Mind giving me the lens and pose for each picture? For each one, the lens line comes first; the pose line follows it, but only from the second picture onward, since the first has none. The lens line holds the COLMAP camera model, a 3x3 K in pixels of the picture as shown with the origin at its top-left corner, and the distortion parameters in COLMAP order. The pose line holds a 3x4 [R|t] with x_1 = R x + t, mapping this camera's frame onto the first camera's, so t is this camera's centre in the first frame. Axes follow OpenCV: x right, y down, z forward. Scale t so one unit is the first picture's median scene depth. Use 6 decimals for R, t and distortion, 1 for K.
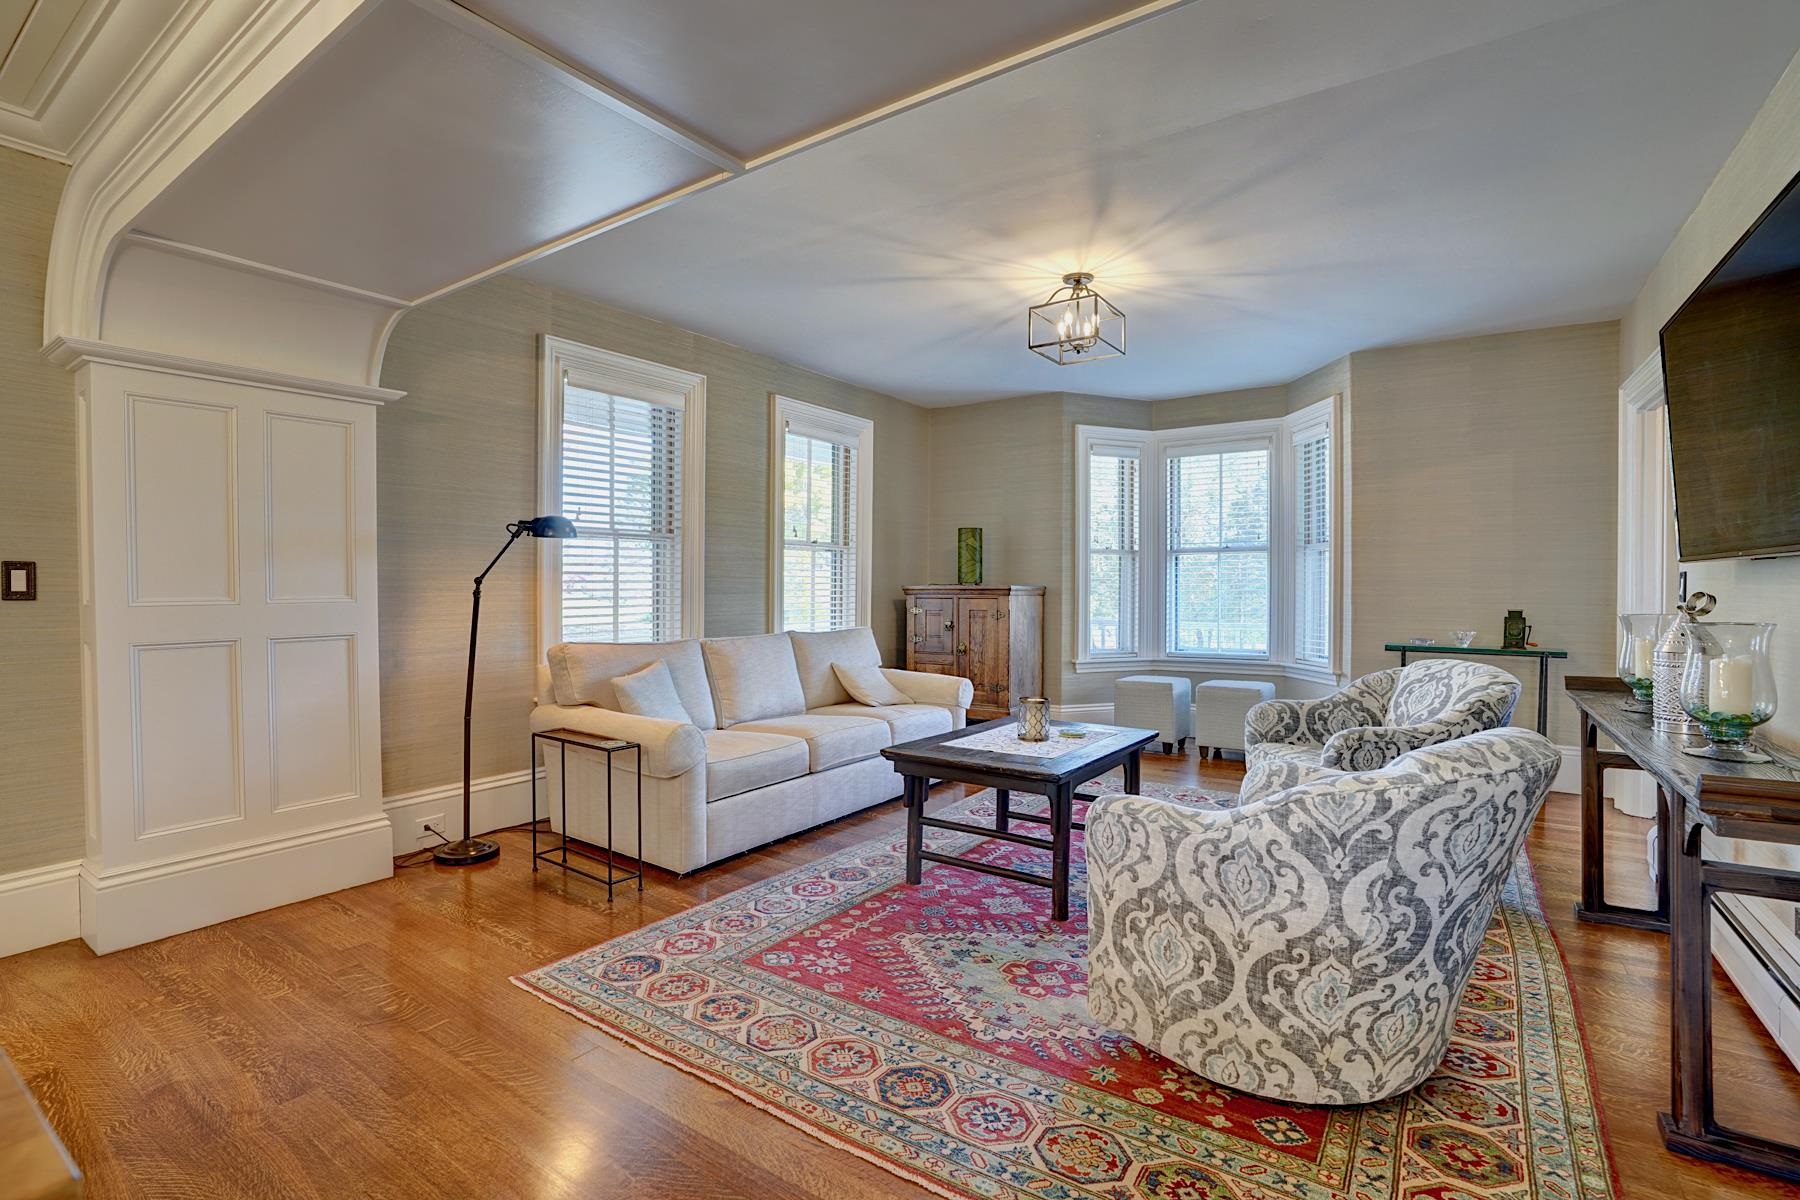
lens RADIAL K [[836.5, 0, 910.9], [0, 836.5, 601.4], [0, 0, 1]] dist [-0.043473, 0.013267]
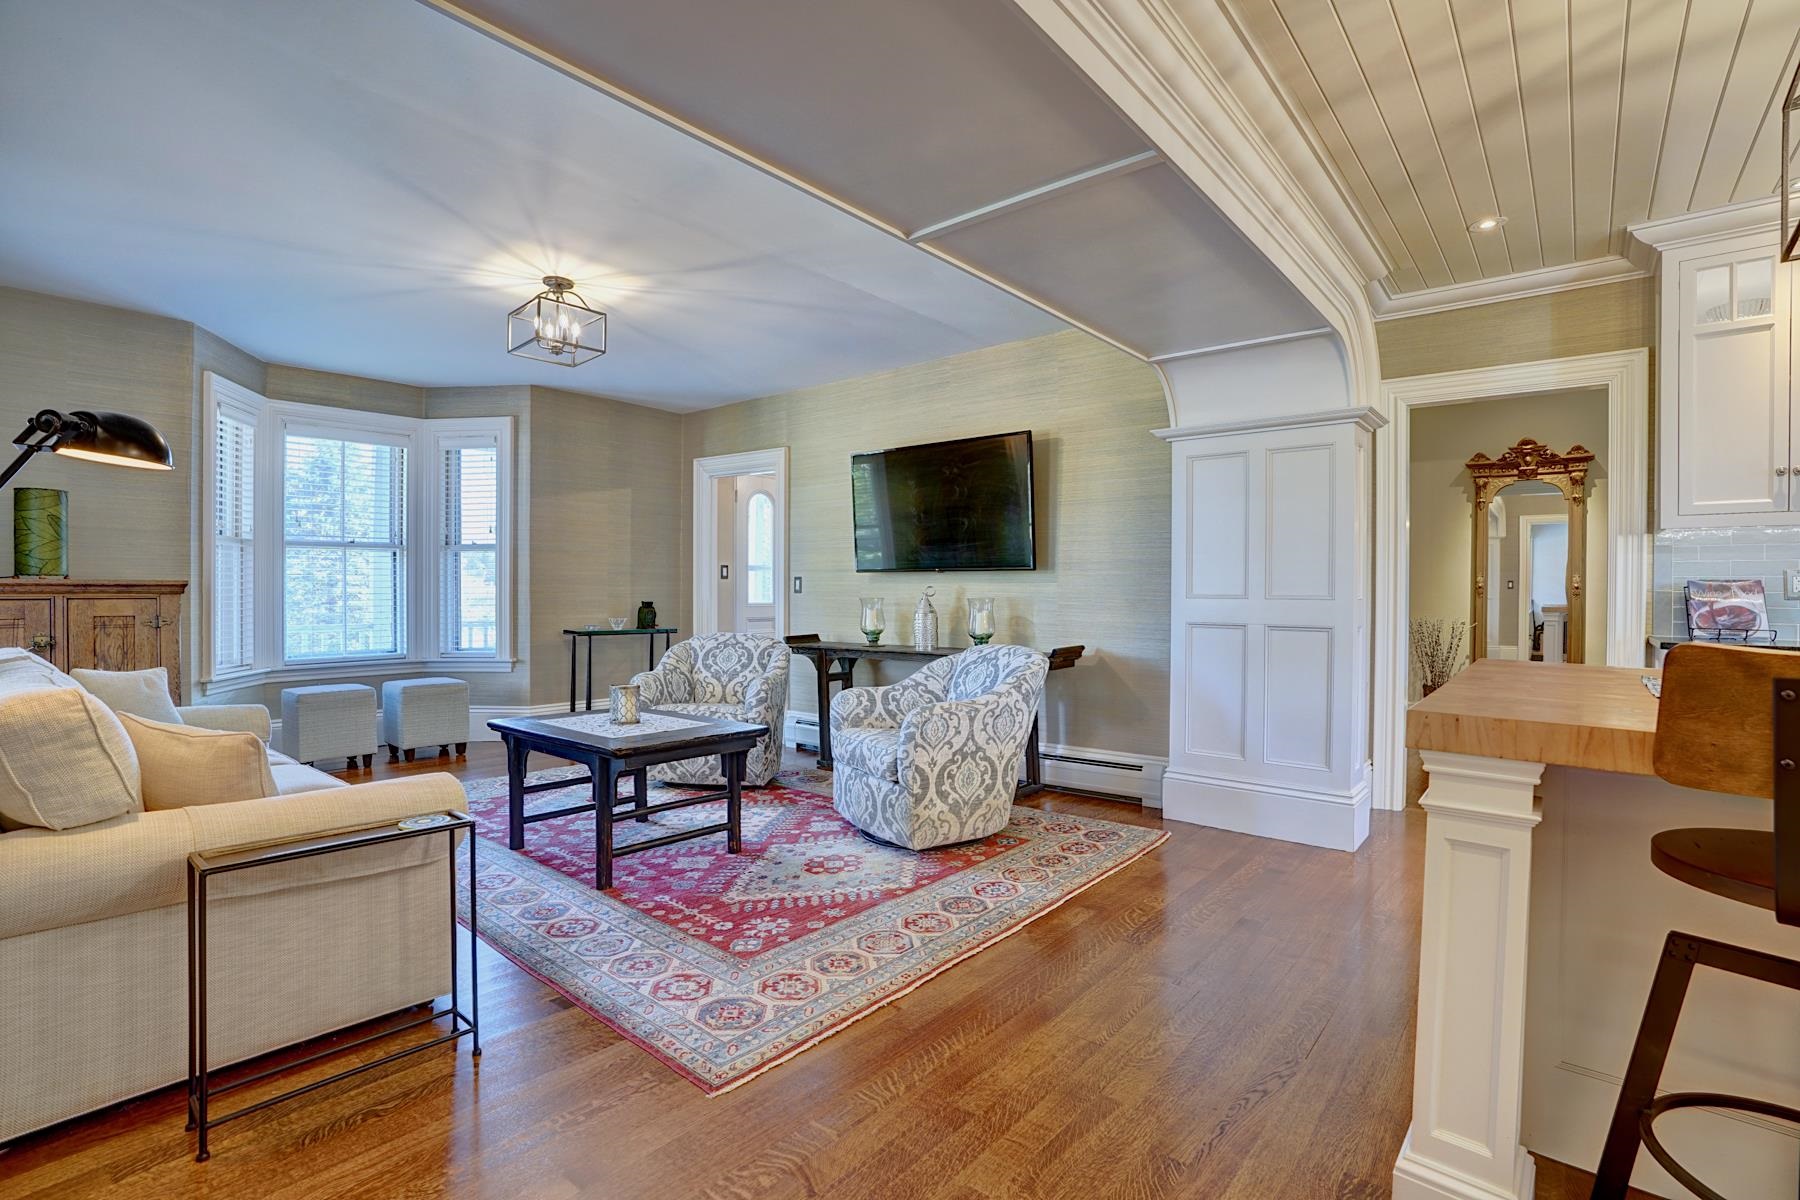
lens RADIAL K [[836.5, 0, 898.6], [0, 836.5, 596.4], [0, 0, 1]] dist [-0.043473, 0.013267]
pose [[0.115262, -0.009138, 0.993293, -0.910213], [0.016595, 0.999836, 0.007272, 0.000477], [-0.993196, 0.015645, 0.115395, 0.551258]]
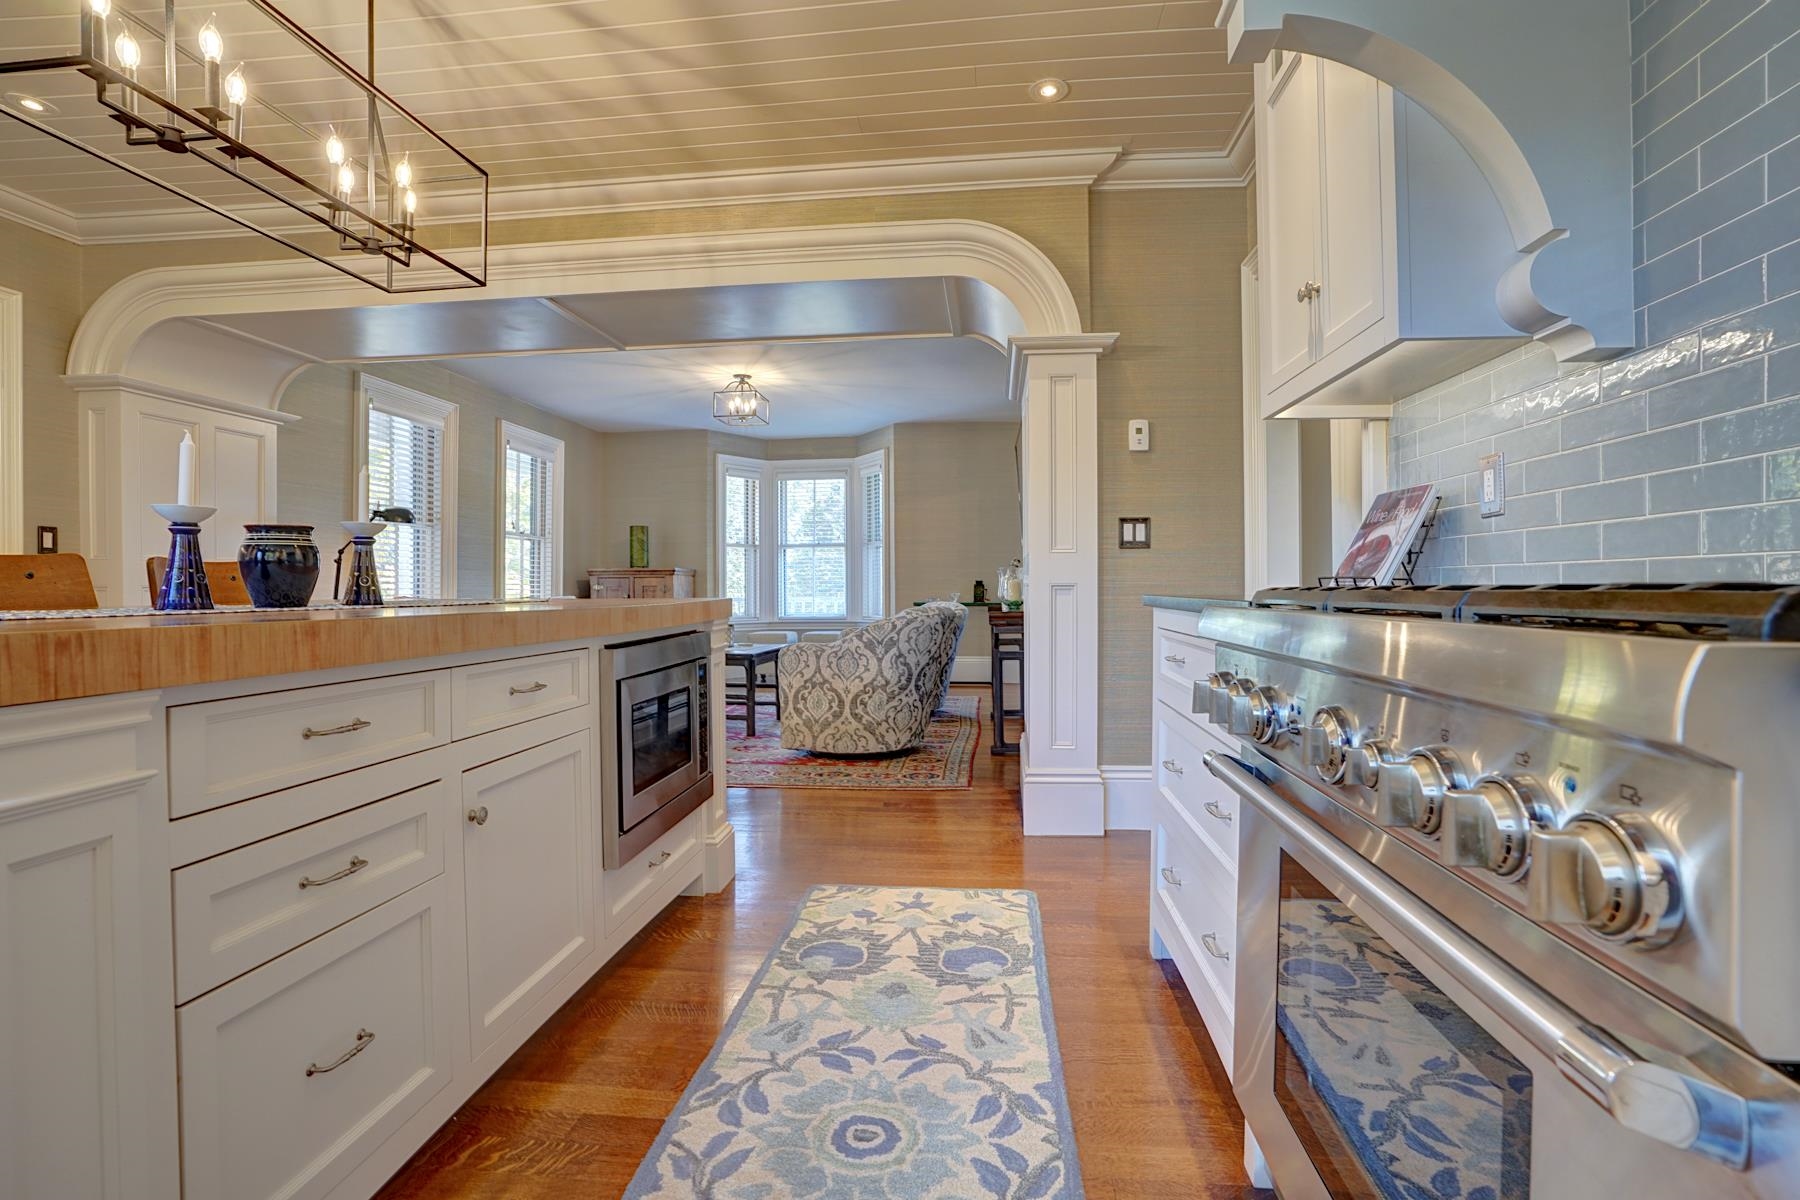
lens RADIAL K [[836.5, 0, 910.9], [0, 836.5, 602.2], [0, 0, 1]] dist [-0.043473, 0.013267]
pose [[0.880828, -0.011730, 0.473292, -0.345424], [0.013929, 0.999902, -0.001141, 0.081517], [-0.473232, 0.007597, 0.880905, -0.732834]]
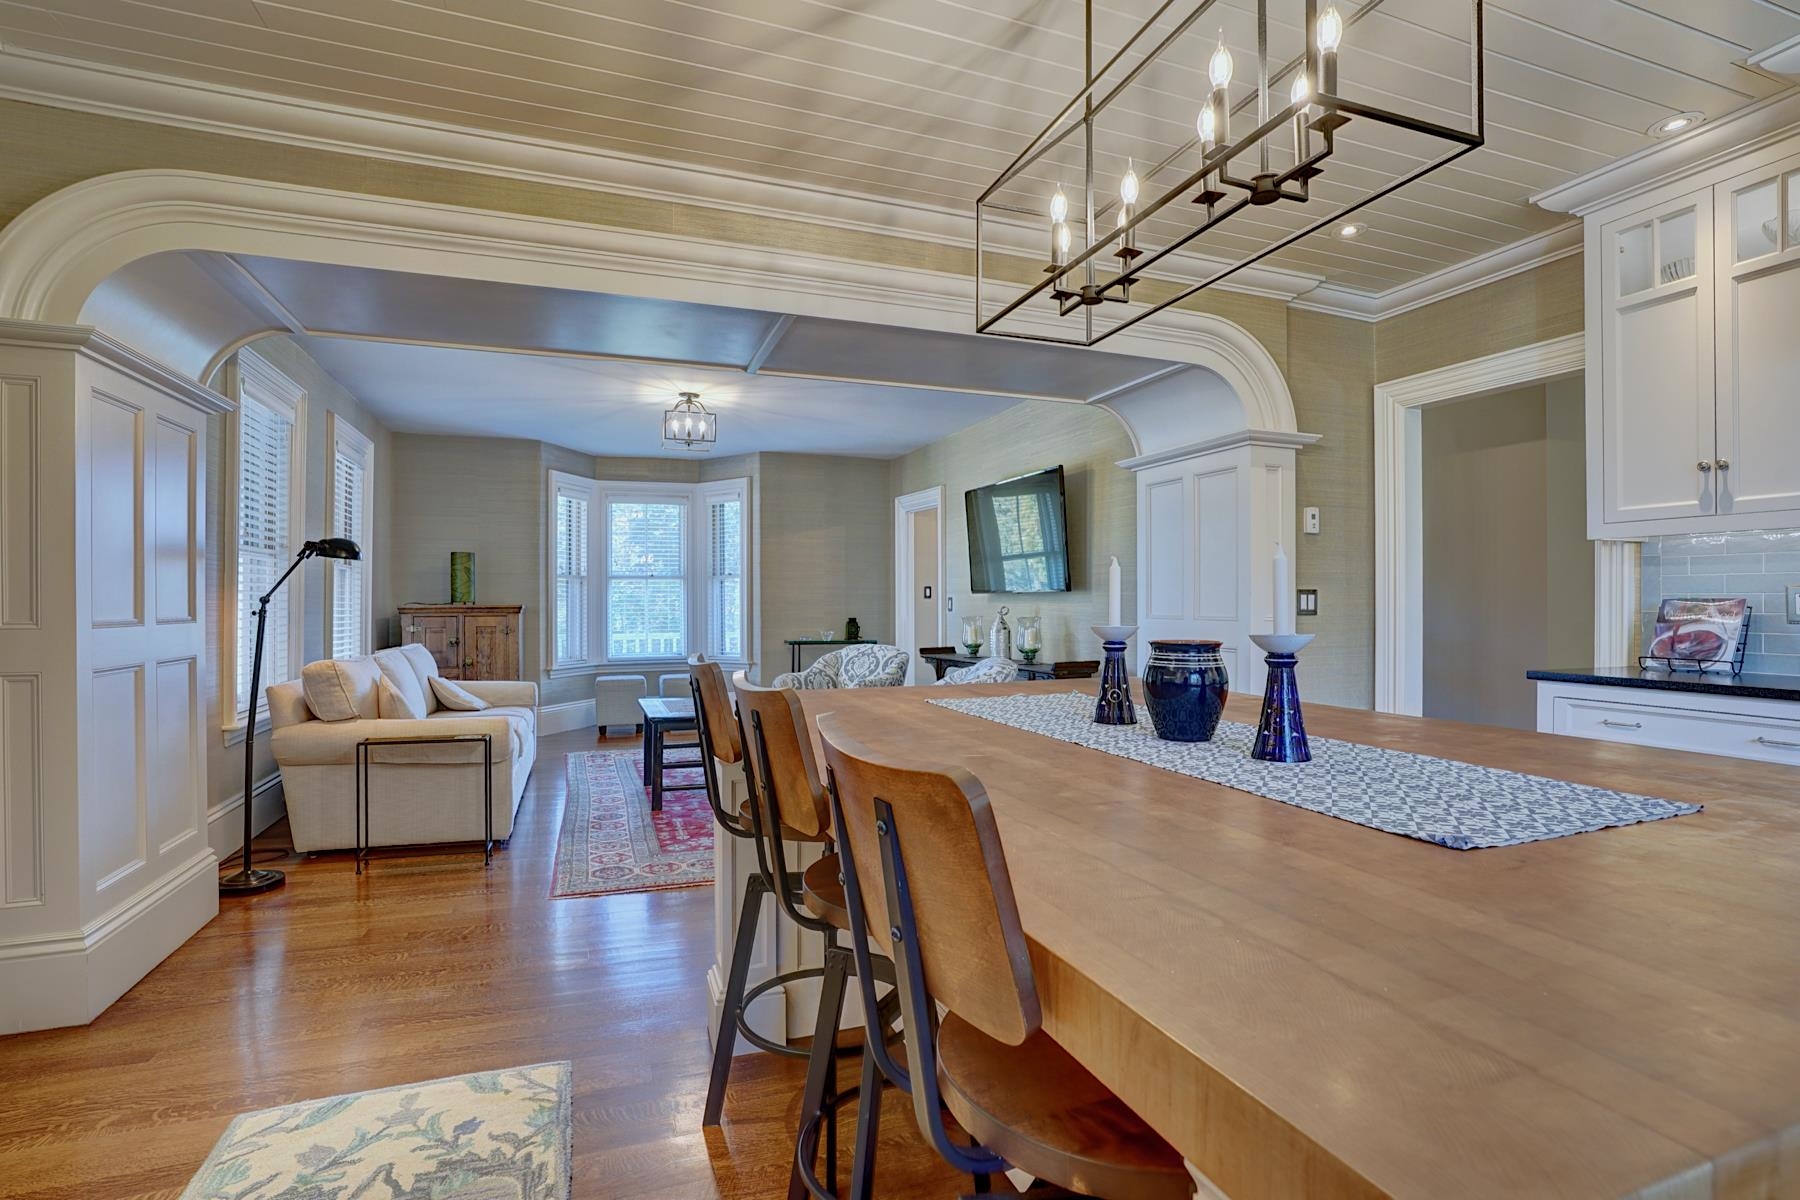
lens RADIAL K [[836.5, 0, 893.0], [0, 836.5, 612.4], [0, 0, 1]] dist [-0.043473, 0.013267]
pose [[0.583696, -0.010475, 0.811905, -0.931852], [0.018192, 0.999834, -0.000180, 0.003521], [-0.811769, 0.014875, 0.583790, -0.179874]]
